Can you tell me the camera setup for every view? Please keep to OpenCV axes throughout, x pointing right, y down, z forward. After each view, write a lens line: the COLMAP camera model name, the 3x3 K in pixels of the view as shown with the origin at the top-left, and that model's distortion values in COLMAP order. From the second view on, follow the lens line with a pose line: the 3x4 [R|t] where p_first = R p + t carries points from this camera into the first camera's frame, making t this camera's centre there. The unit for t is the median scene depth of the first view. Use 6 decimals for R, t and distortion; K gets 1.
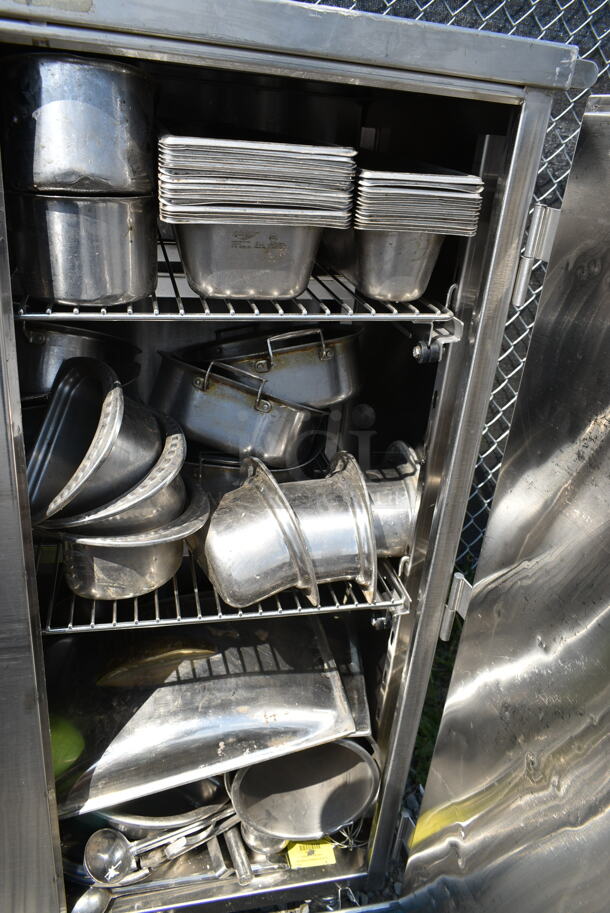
lens RADIAL K [[703.8, 0, 307.6], [0, 703.8, 457.6], [0, 0, 1]] dist [-0.020978, 0.016330]
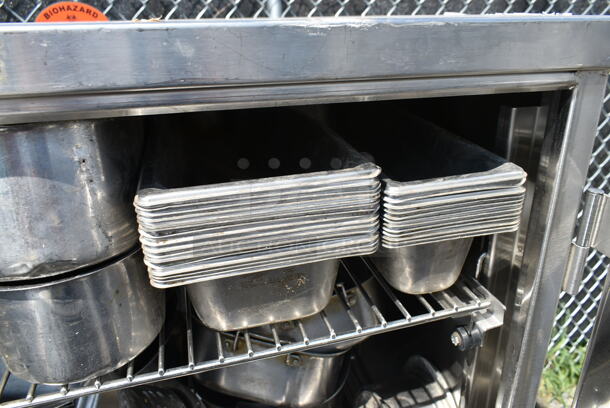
lens RADIAL K [[470.2, 0, 306.4], [0, 470.2, 209.3], [0, 0, 1]] dist [-0.020978, 0.016330]
pose [[0.993625, -0.110907, -0.020230, -0.006818], [0.109989, 0.993048, -0.041918, -0.275554], [0.024738, 0.039426, 0.998916, 0.329521]]
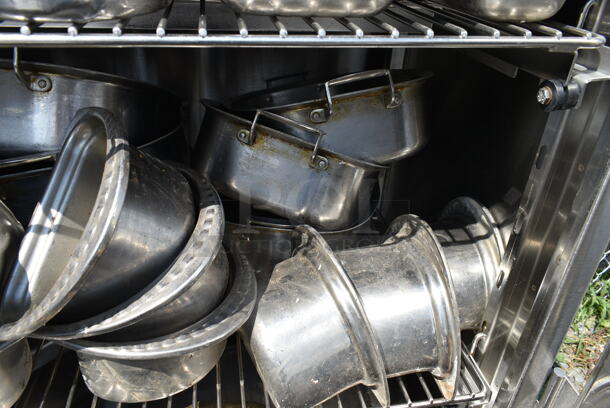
lens RADIAL K [[470.2, 0, 306.2], [0, 470.2, 202.5], [0, 0, 1]] dist [-0.020978, 0.016330]
pose [[0.998485, 0.000847, -0.055012, -0.049975], [0.002540, 0.998106, 0.061469, -0.063743], [0.054960, -0.061516, 0.996592, 0.451528]]
